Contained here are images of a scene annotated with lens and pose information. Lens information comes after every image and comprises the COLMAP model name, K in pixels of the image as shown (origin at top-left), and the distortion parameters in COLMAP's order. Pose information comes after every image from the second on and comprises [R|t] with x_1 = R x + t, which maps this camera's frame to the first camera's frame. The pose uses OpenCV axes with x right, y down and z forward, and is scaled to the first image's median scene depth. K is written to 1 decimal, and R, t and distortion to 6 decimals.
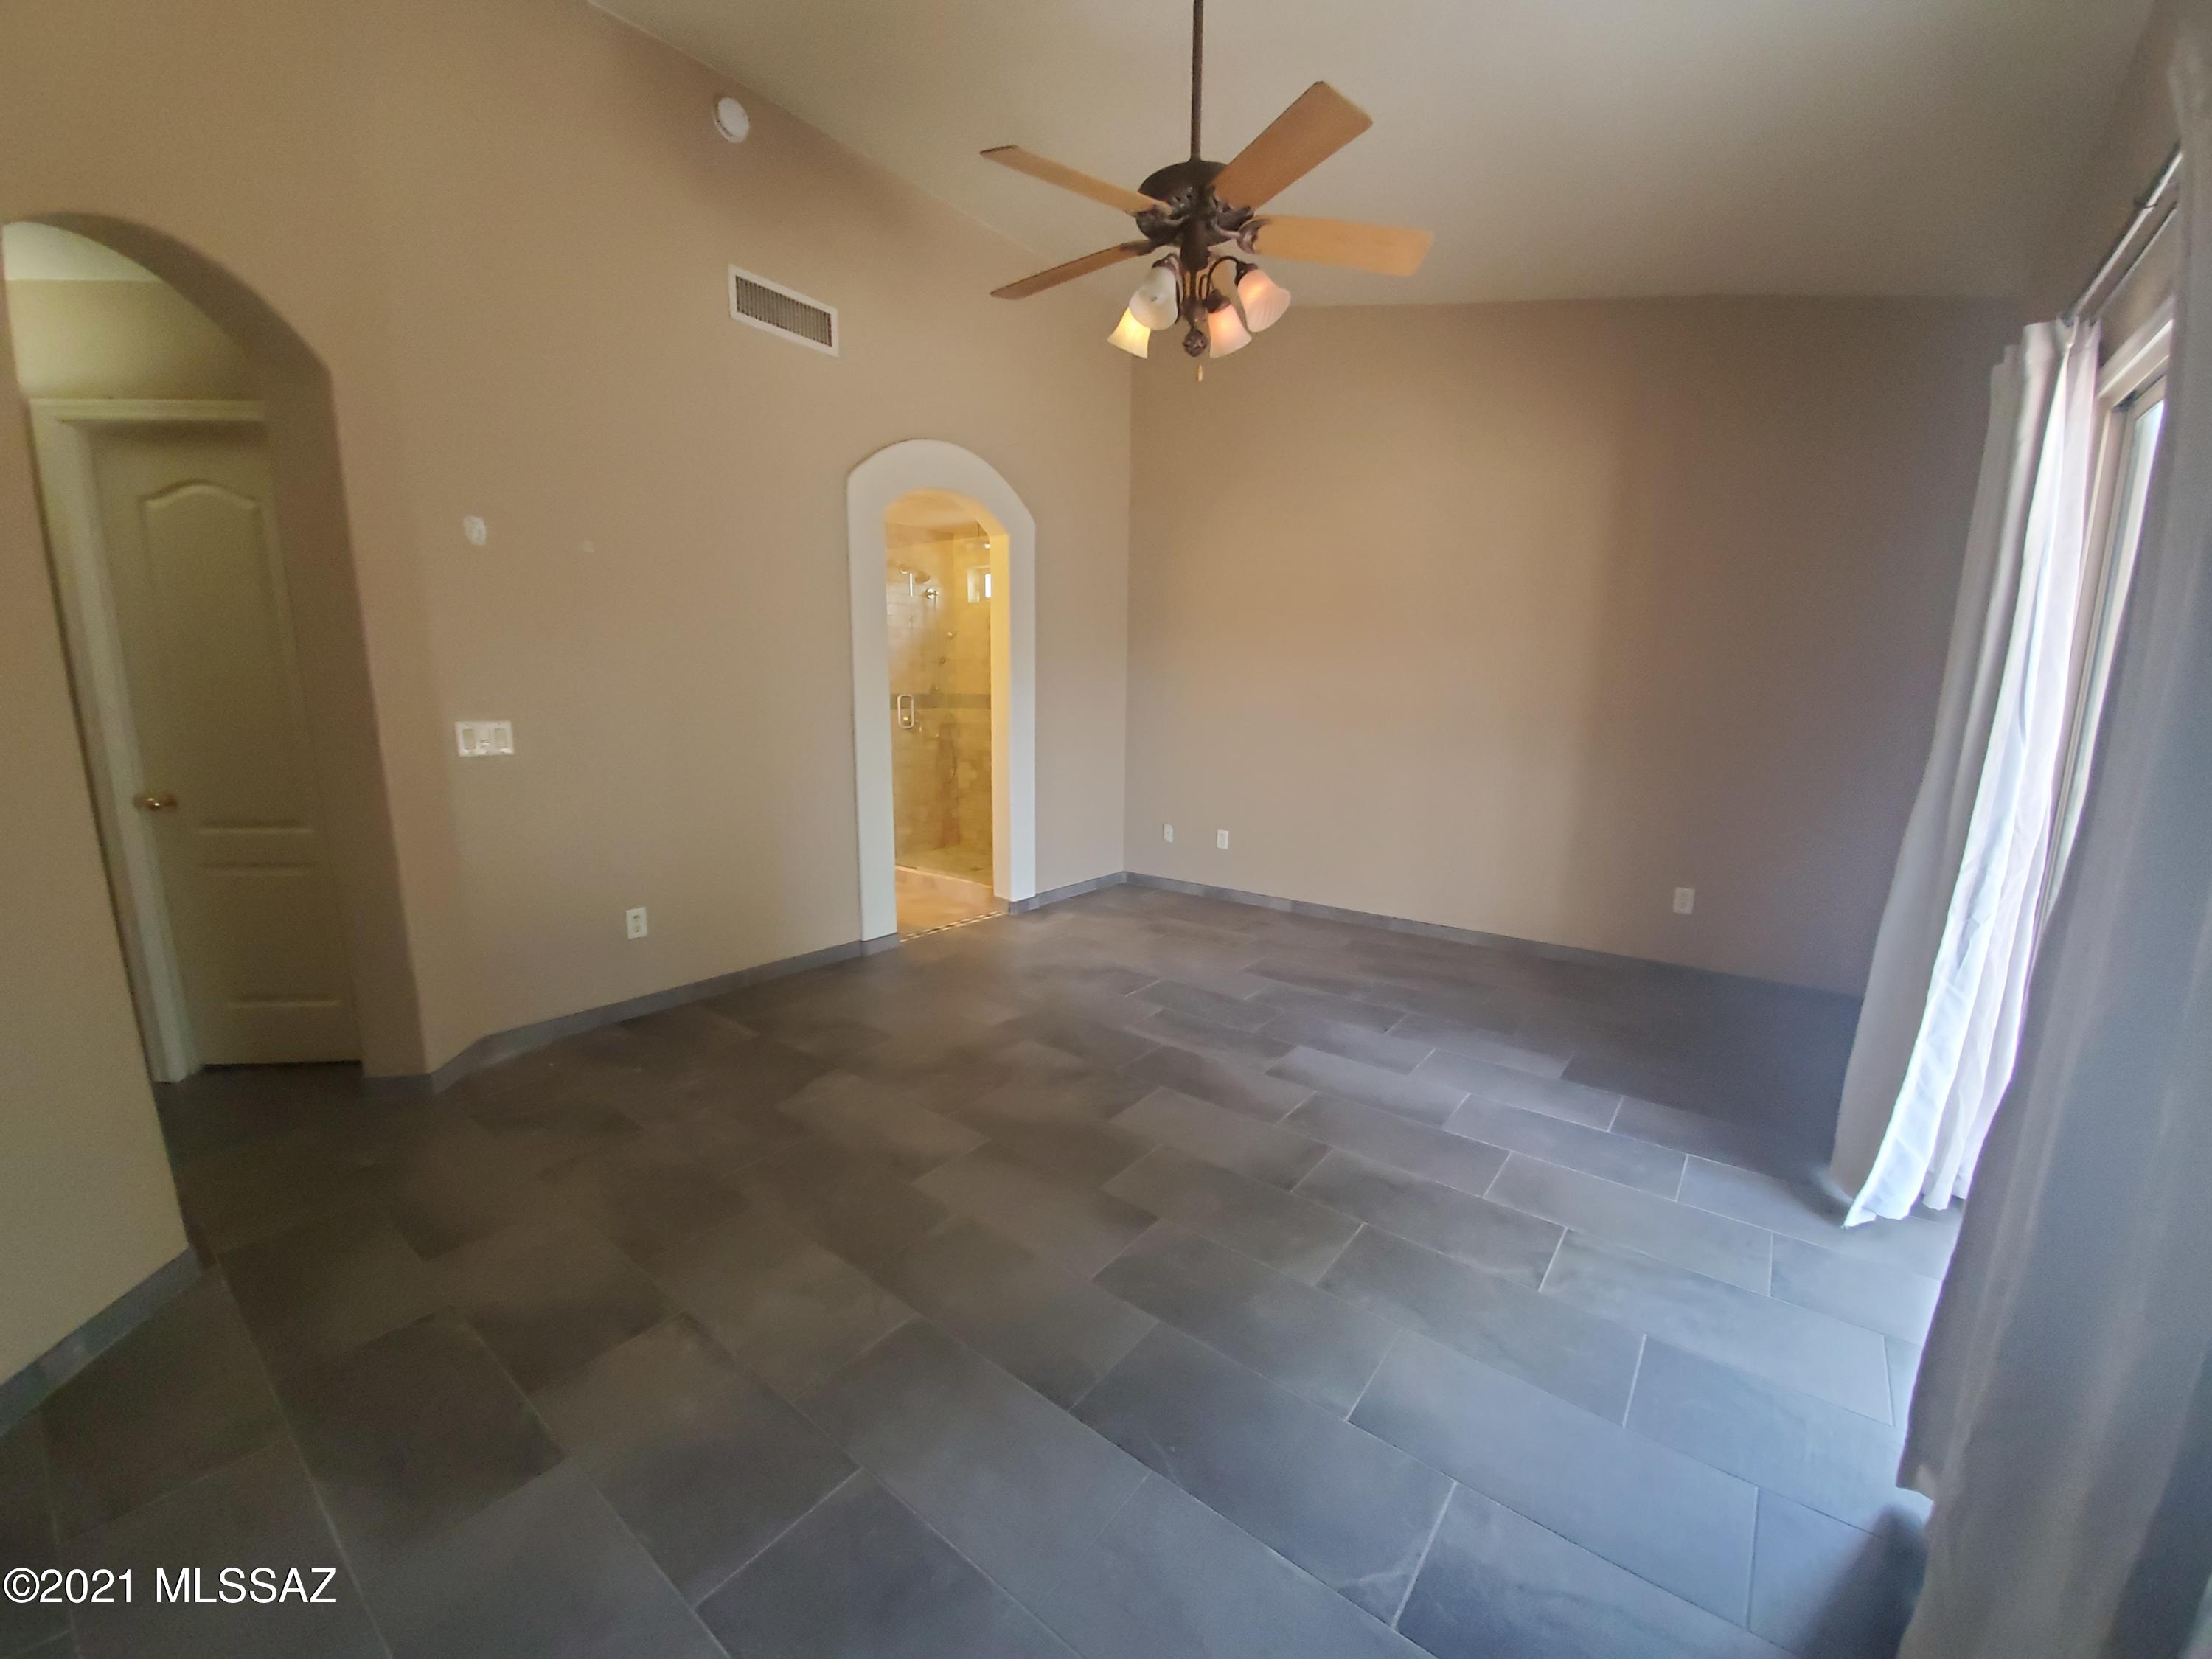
lens RADIAL K [[887.4, 0, 1096.3], [0, 887.4, 839.1], [0, 0, 1]] dist [-0.005724, -0.006445]
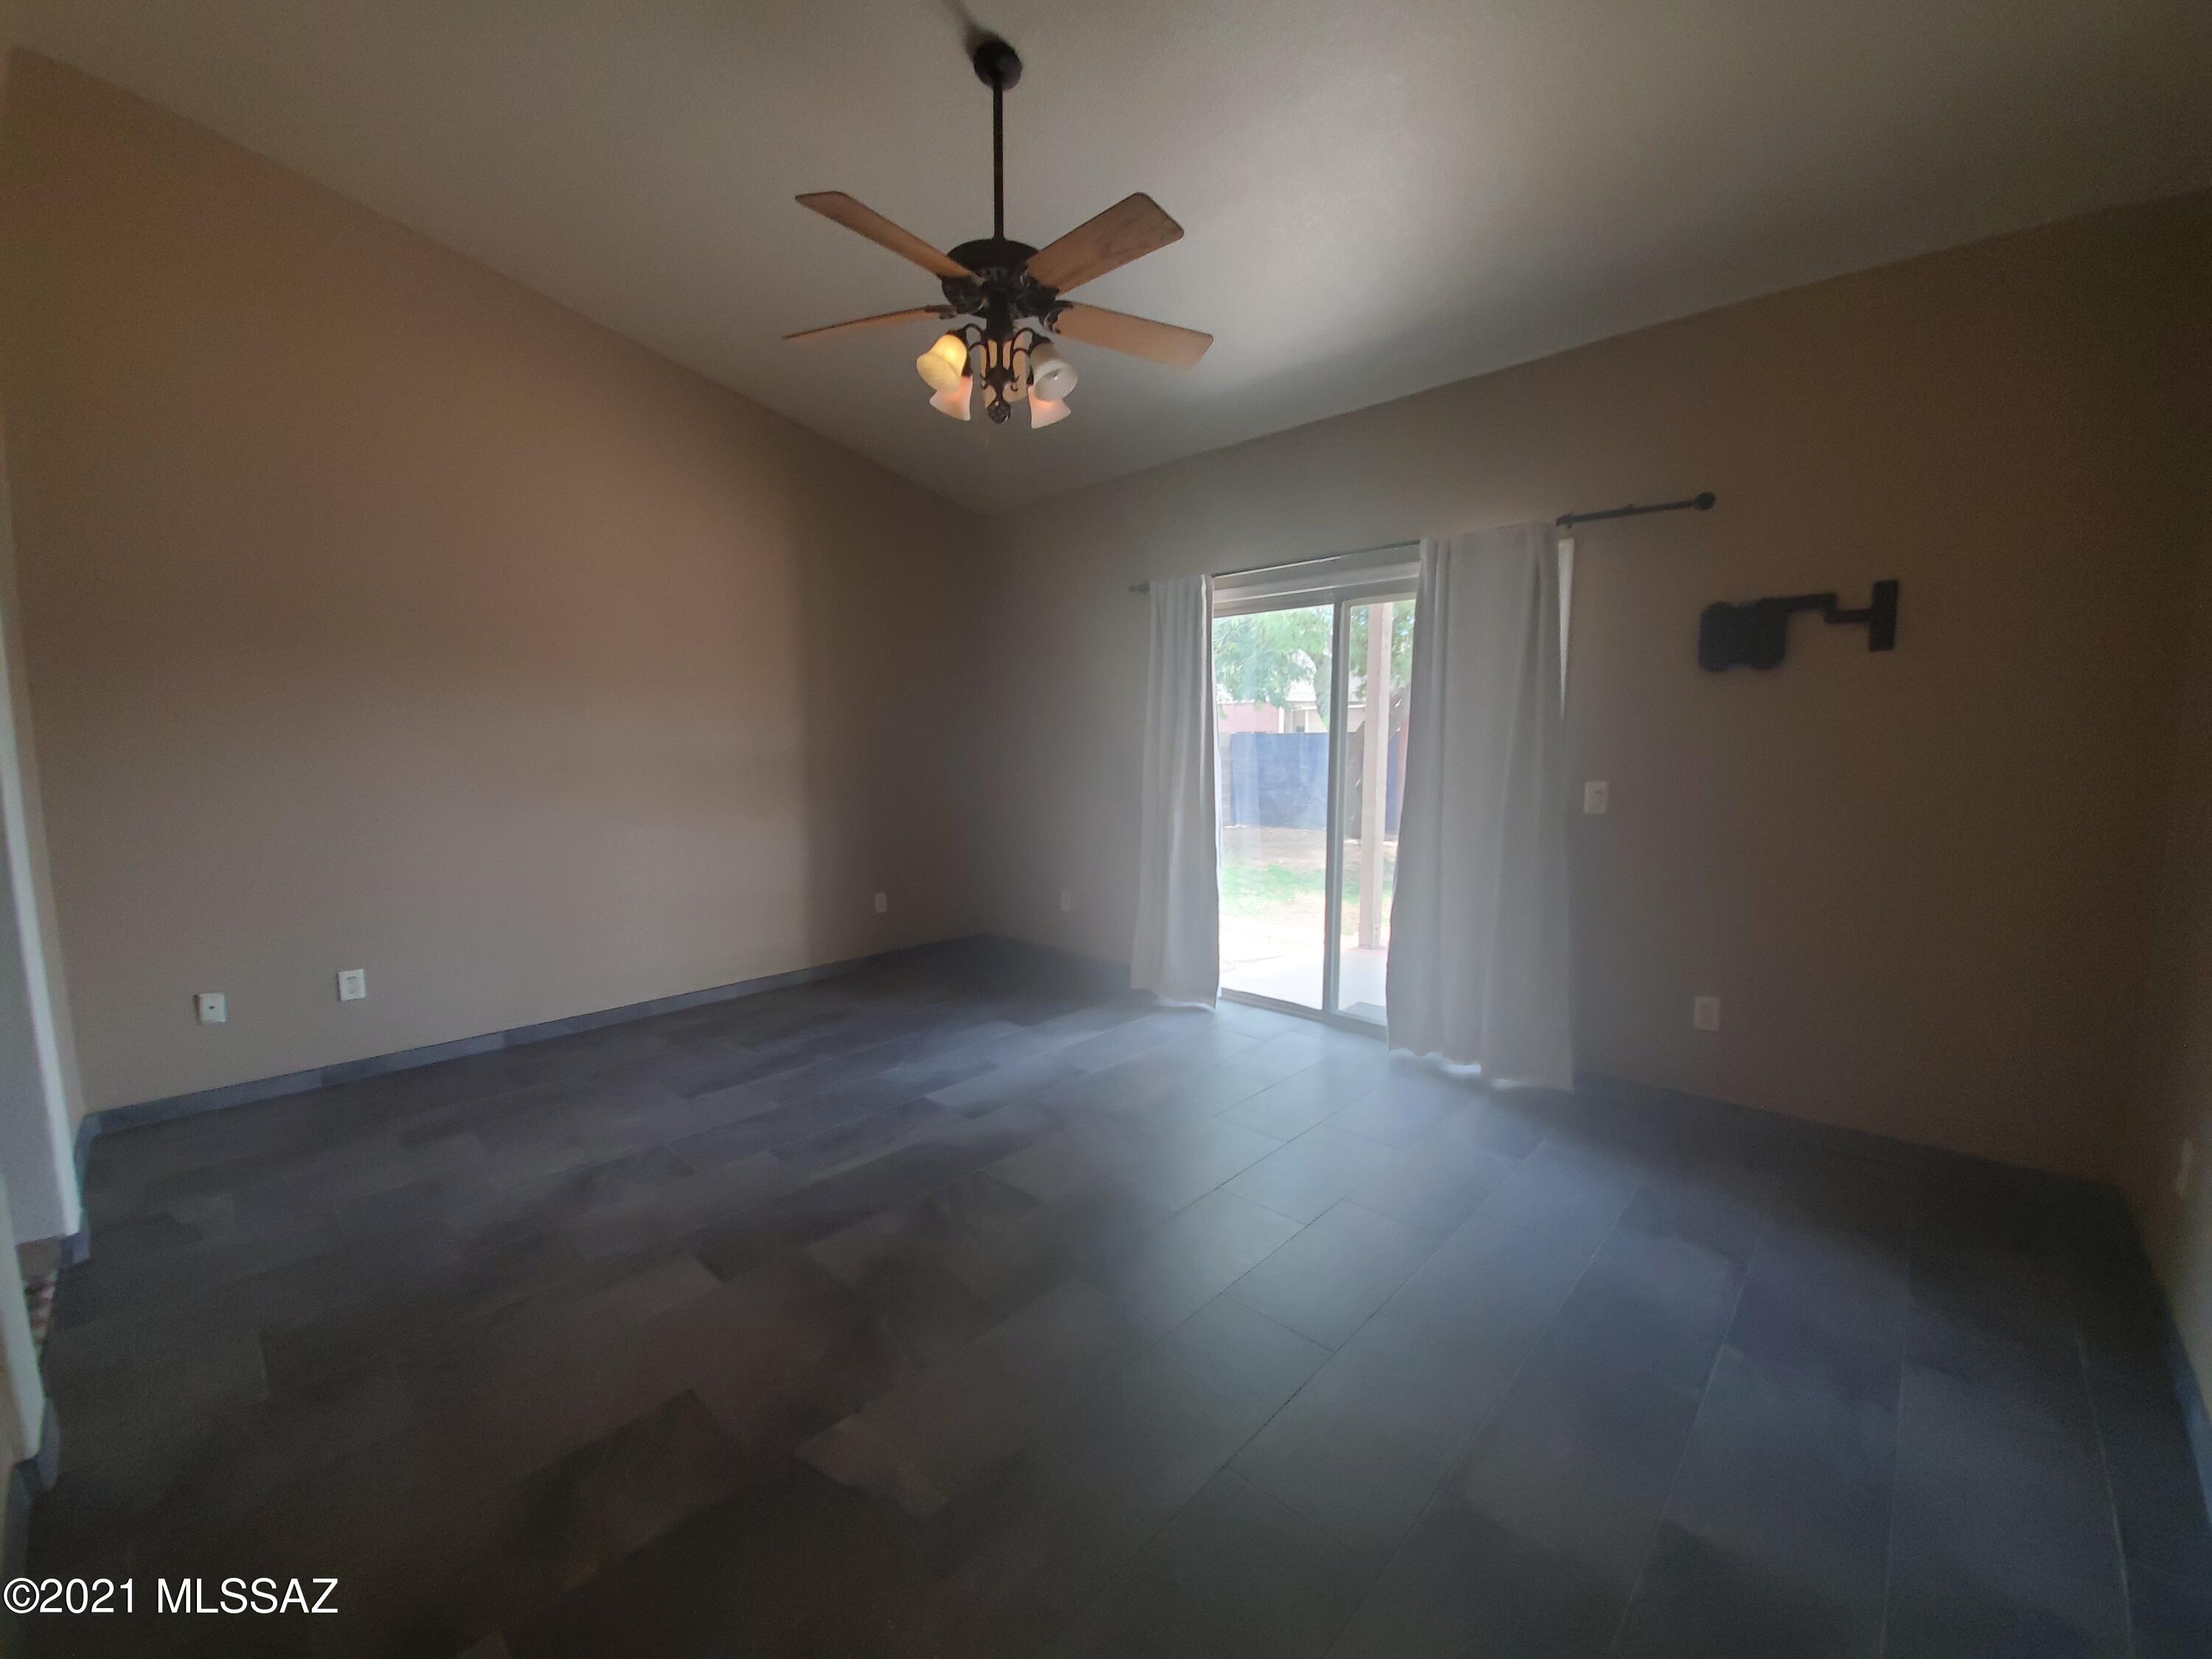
lens RADIAL K [[887.4, 0, 1097.7], [0, 887.4, 835.4], [0, 0, 1]] dist [-0.005724, -0.006445]
pose [[0.084481, -0.112074, 0.990102, -0.573036], [0.179990, 0.979025, 0.095463, -0.092184], [-0.980034, 0.170144, 0.102881, 0.529385]]
